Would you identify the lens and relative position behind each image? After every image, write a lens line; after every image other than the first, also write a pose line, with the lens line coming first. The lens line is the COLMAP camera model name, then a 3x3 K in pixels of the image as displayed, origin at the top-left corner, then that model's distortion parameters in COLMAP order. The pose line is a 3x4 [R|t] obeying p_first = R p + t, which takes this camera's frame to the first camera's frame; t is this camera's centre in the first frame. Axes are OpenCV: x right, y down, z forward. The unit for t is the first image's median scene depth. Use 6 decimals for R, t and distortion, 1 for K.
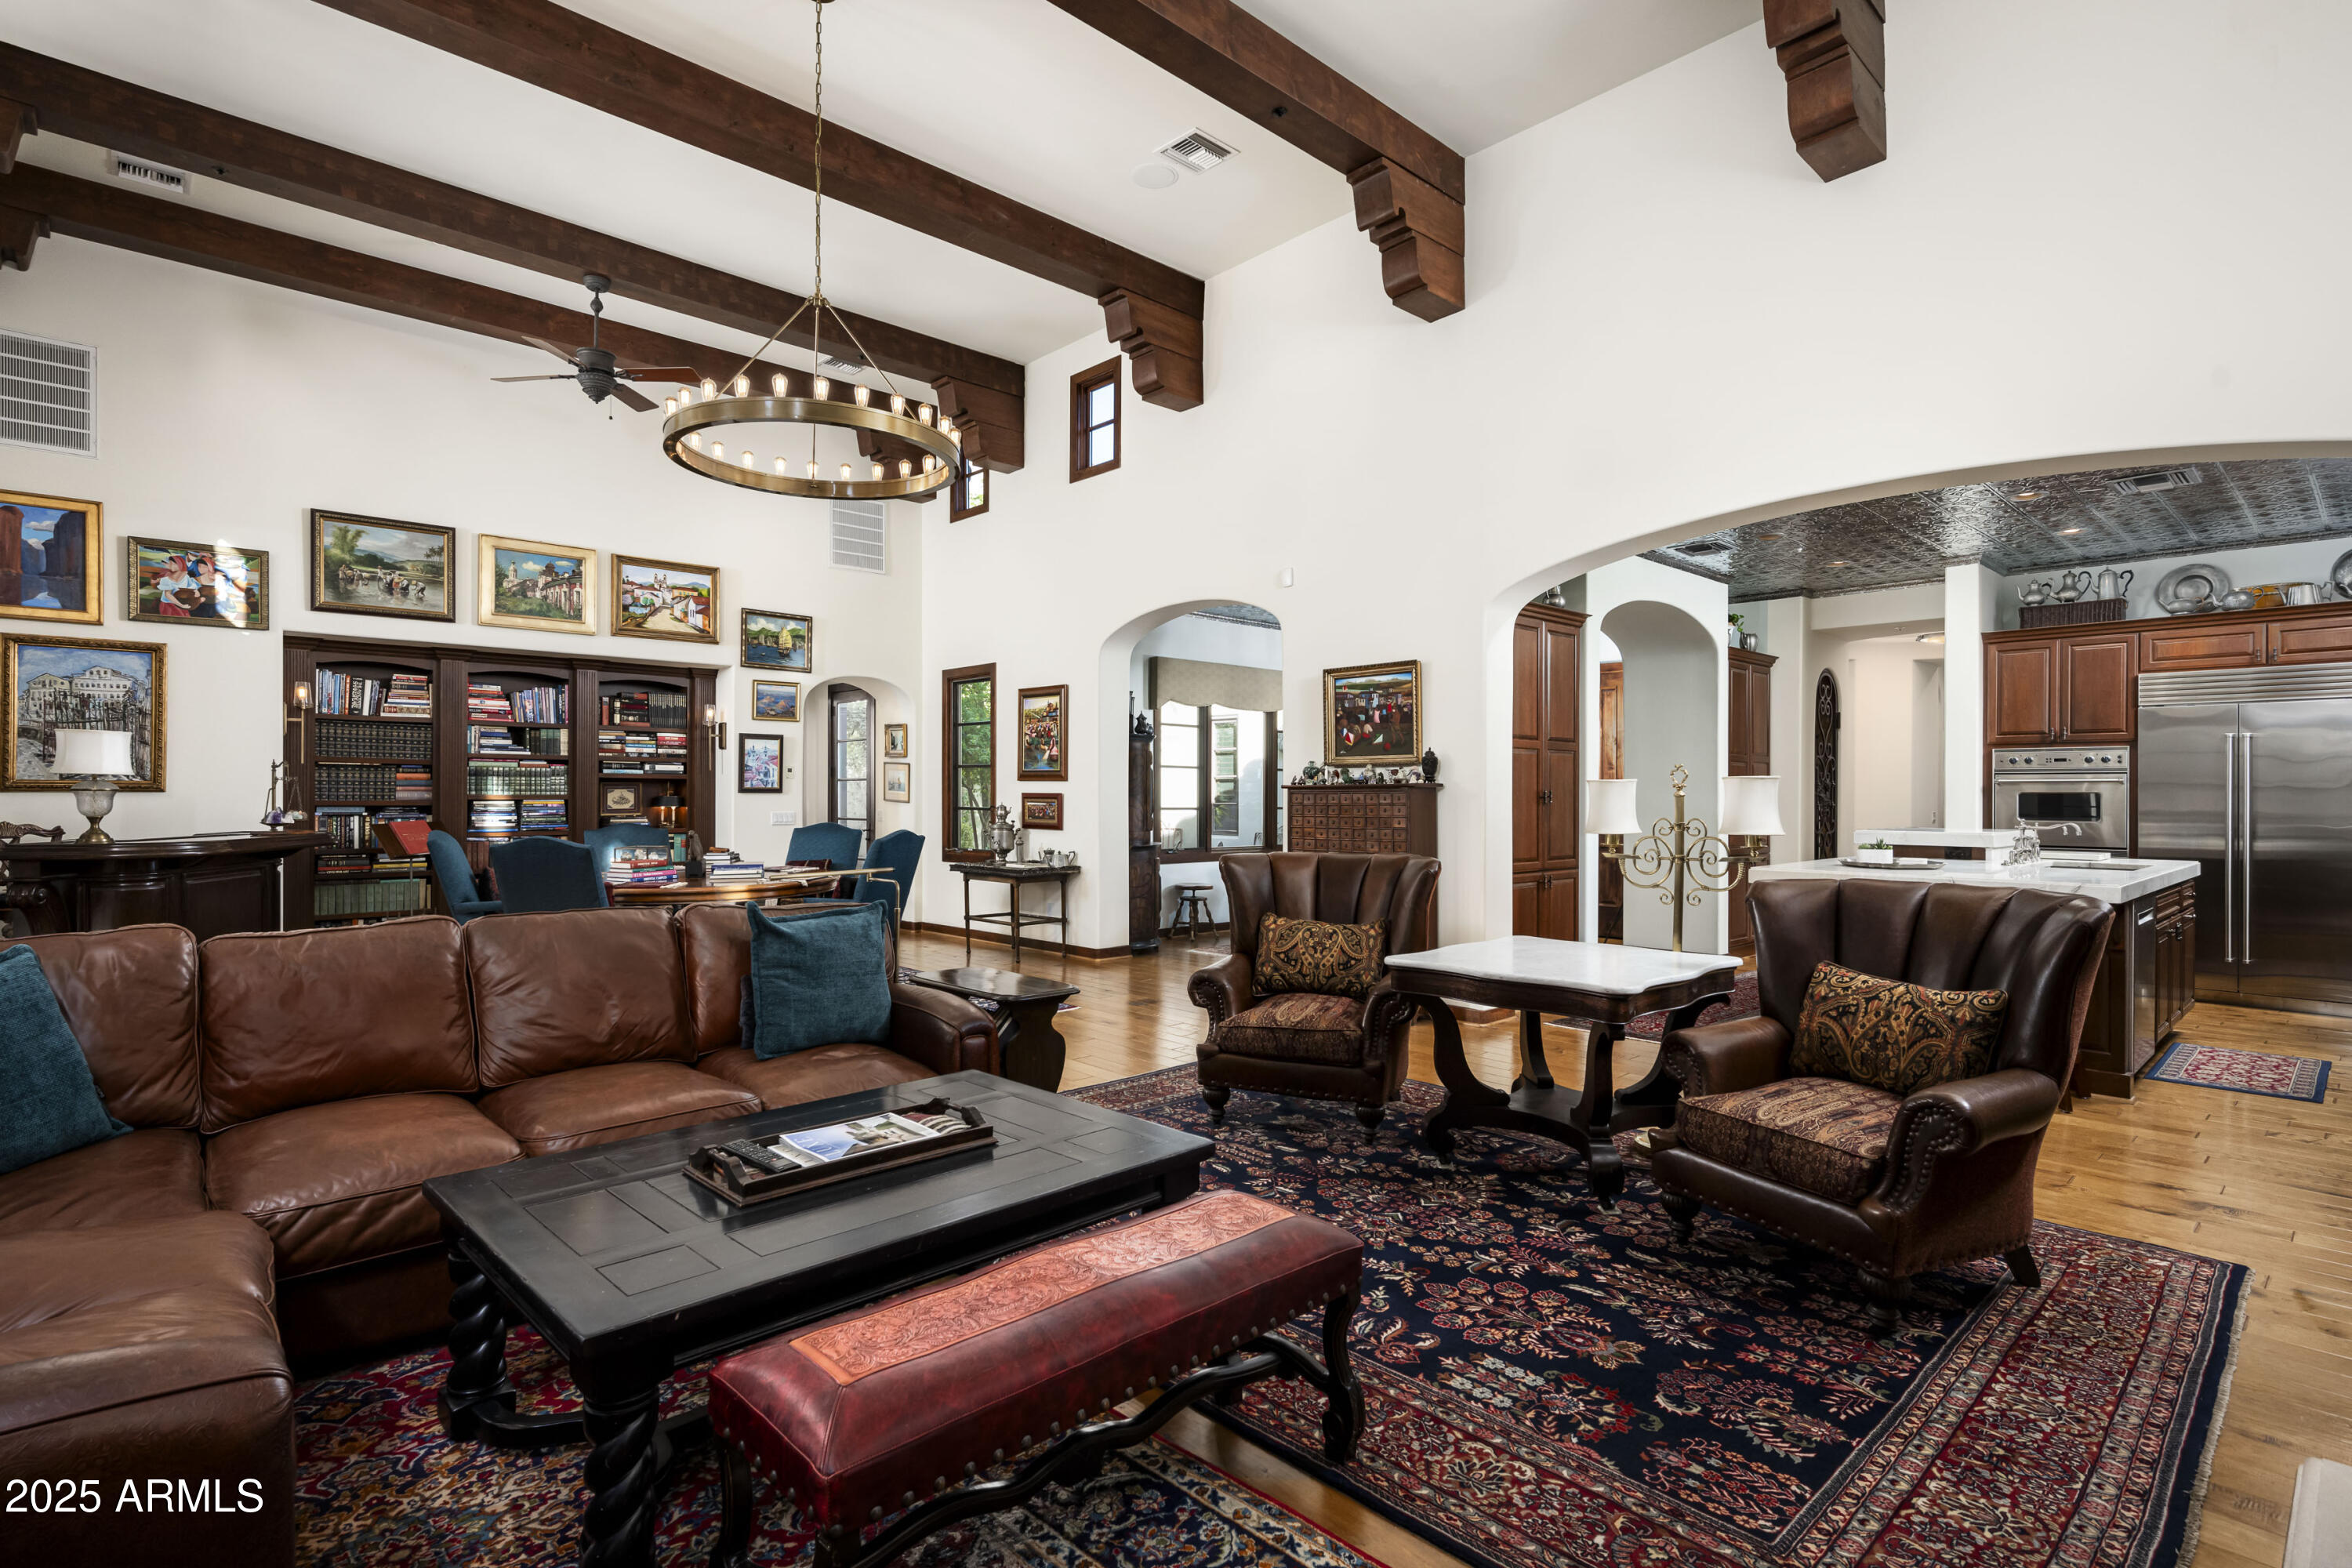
lens RADIAL K [[1130.1, 0, 1179.0], [0, 1130.1, 793.4], [0, 0, 1]] dist [-0.000731, 0.000587]
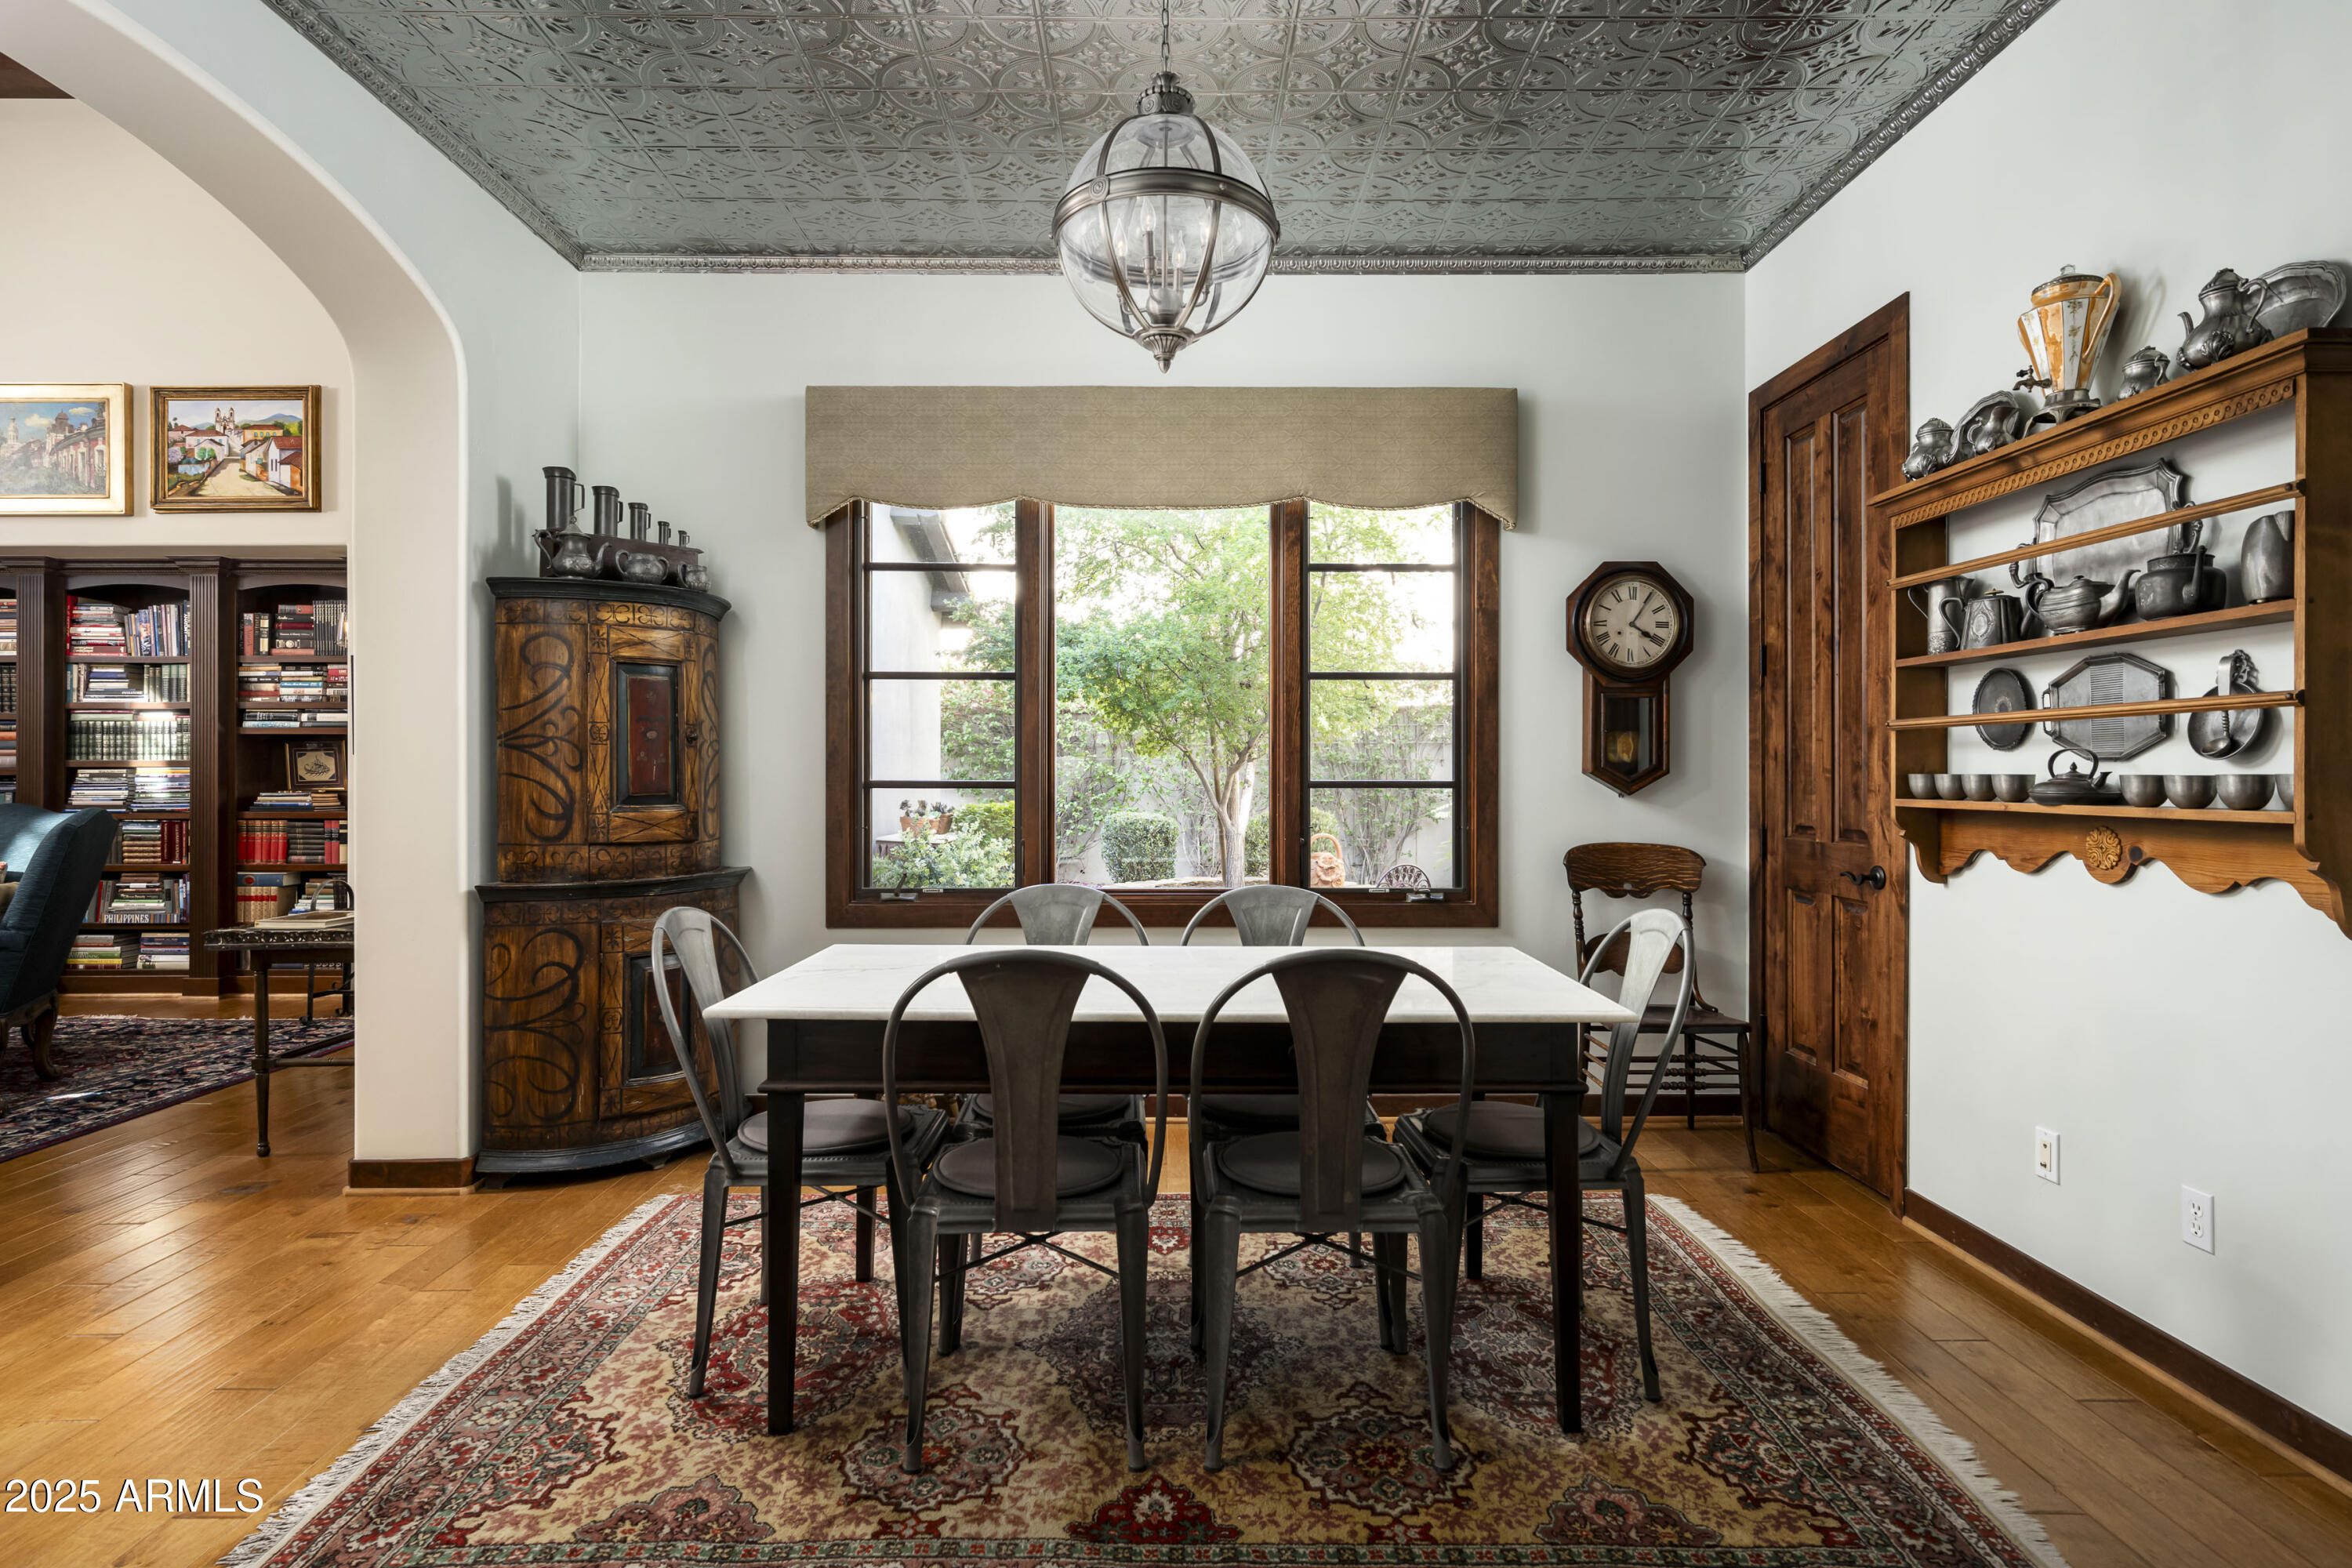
lens RADIAL K [[1177.9, 0, 1178.5], [0, 1177.9, 773.7], [0, 0, 1]] dist [0.001169, 0.000835]
pose [[0.738561, -0.006380, -0.674156, 0.472712], [0.008027, 0.999968, -0.000670, 0.018208], [0.674139, -0.004917, 0.738589, 1.094794]]
